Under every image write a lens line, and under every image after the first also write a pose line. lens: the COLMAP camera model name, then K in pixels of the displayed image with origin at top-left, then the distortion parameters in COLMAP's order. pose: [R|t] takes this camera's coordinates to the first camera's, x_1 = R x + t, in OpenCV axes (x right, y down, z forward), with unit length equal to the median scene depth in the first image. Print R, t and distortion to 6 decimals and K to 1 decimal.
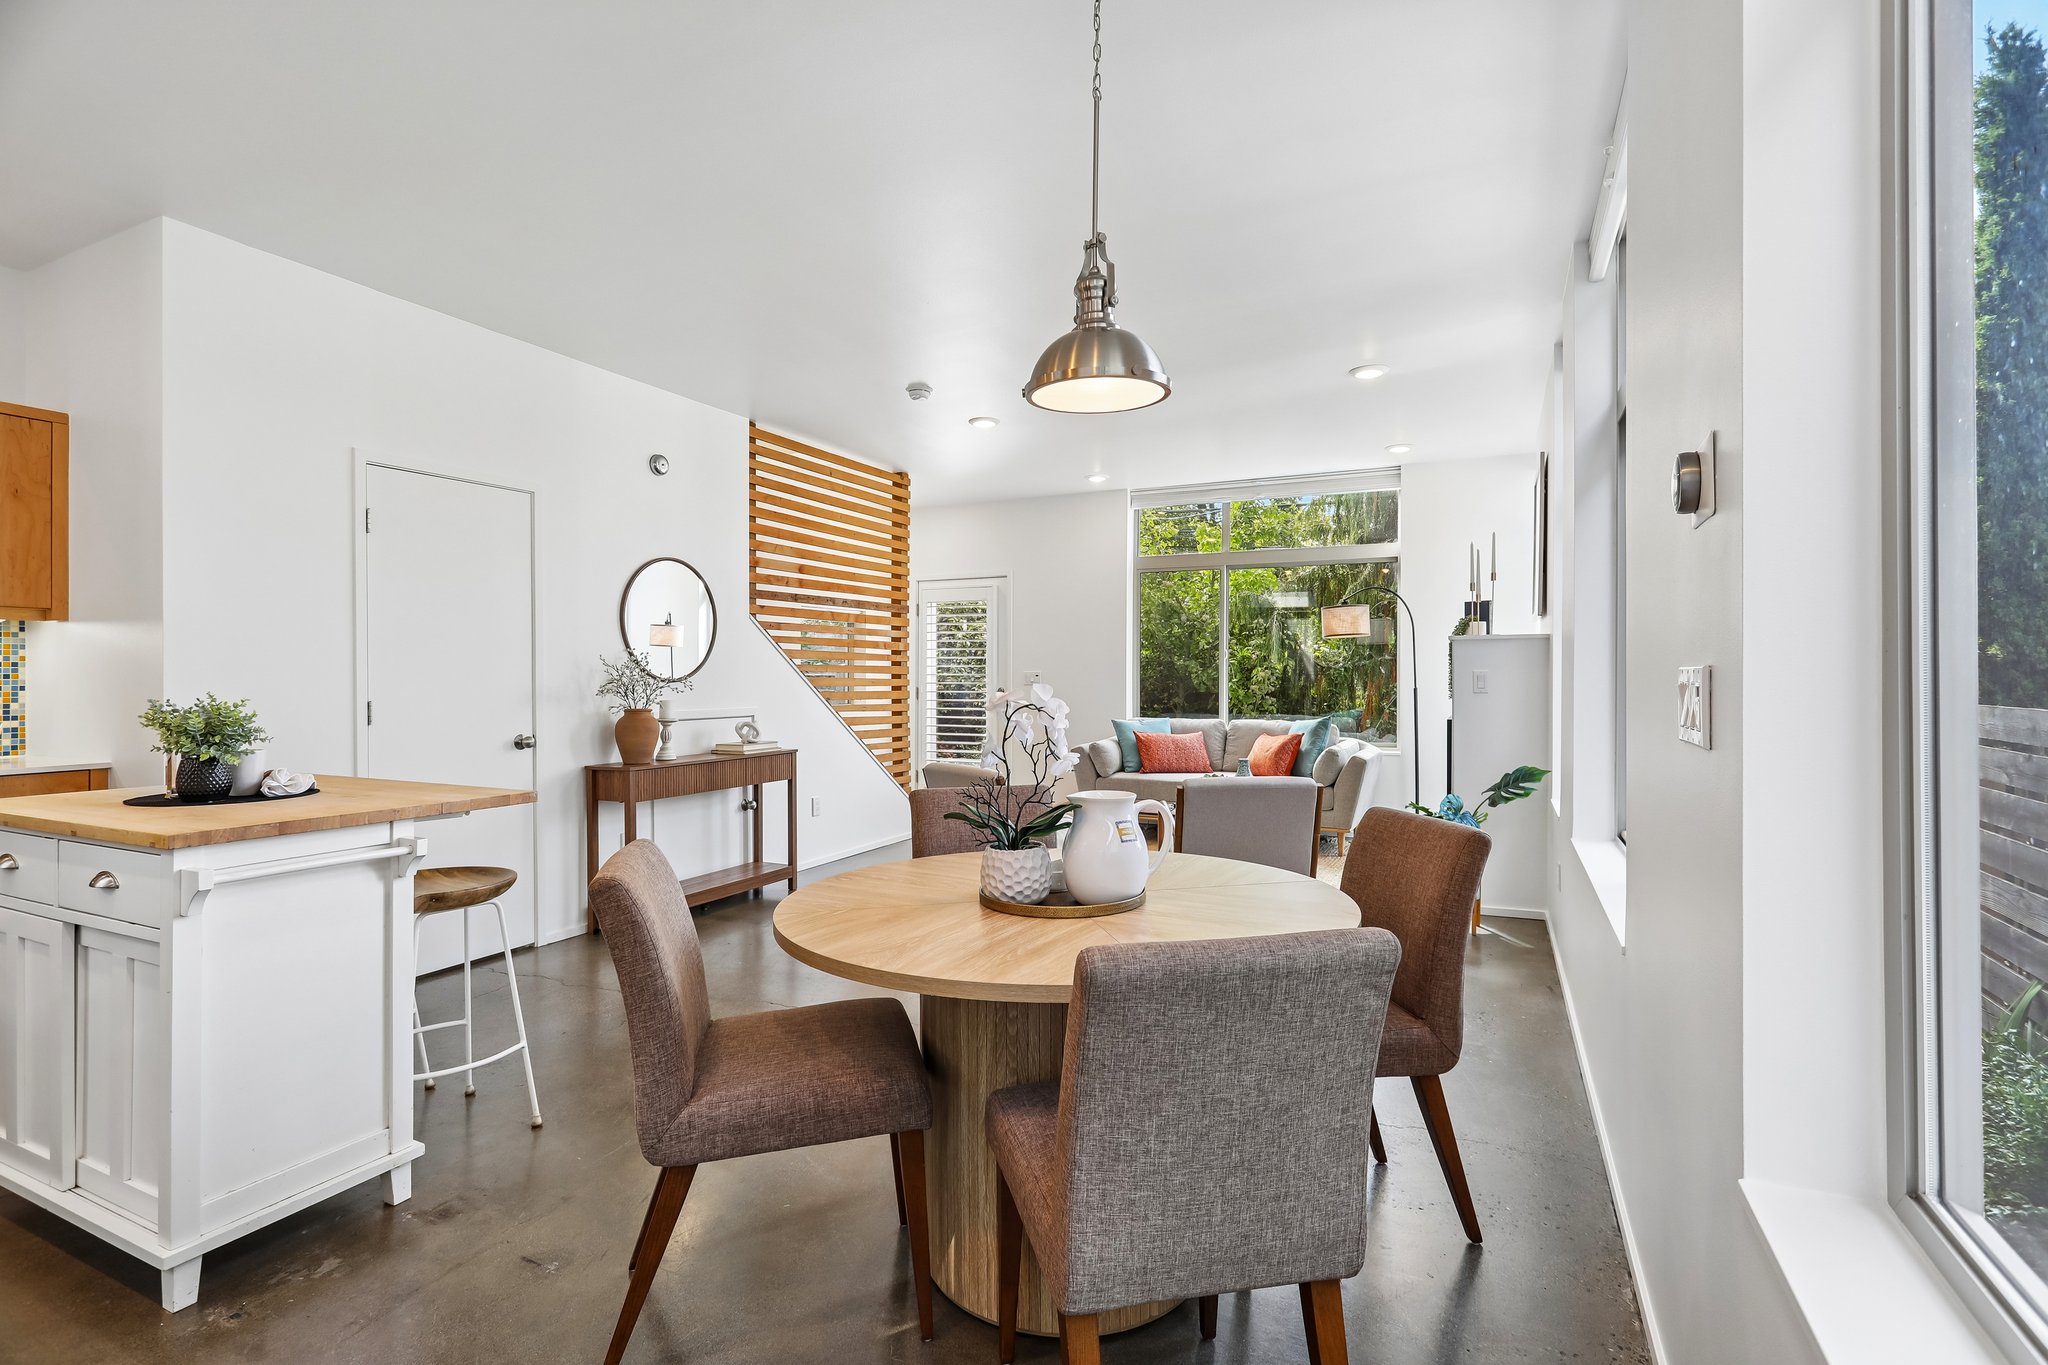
lens RADIAL K [[970.6, 0, 1006.2], [0, 970.6, 691.7], [0, 0, 1]] dist [0.003026, 0.001761]
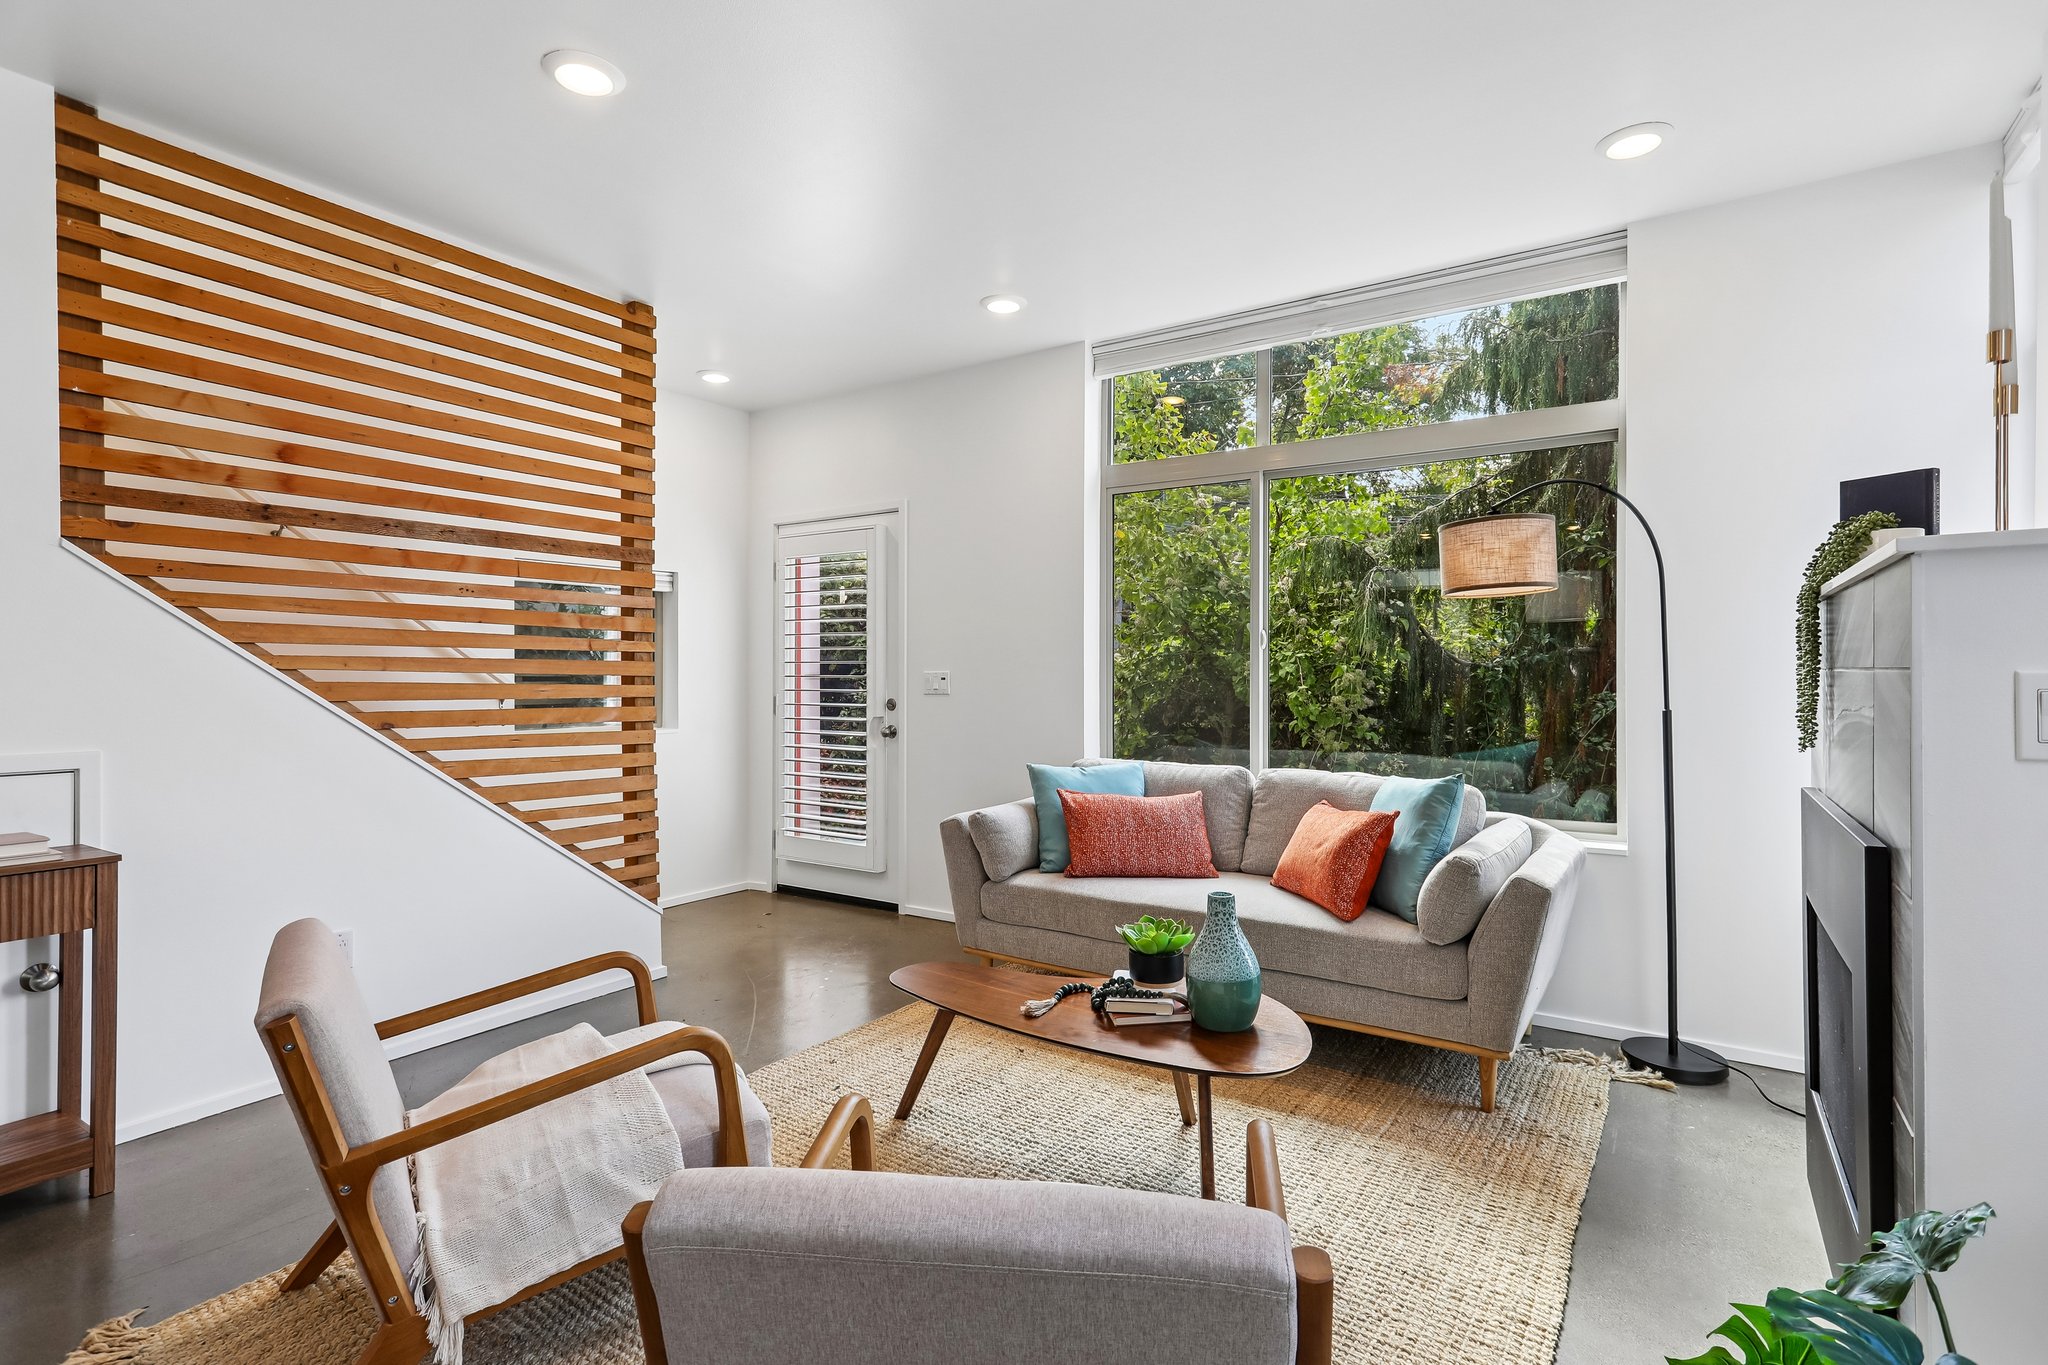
lens RADIAL K [[983.7, 0, 1029.2], [0, 983.7, 677.5], [0, 0, 1]] dist [0.005866, 0.001244]
pose [[0.992684, 0.002837, -0.120705, 0.178089], [-0.004616, 0.999885, -0.014456, -0.010230], [0.120650, 0.014907, 0.992583, 0.491371]]
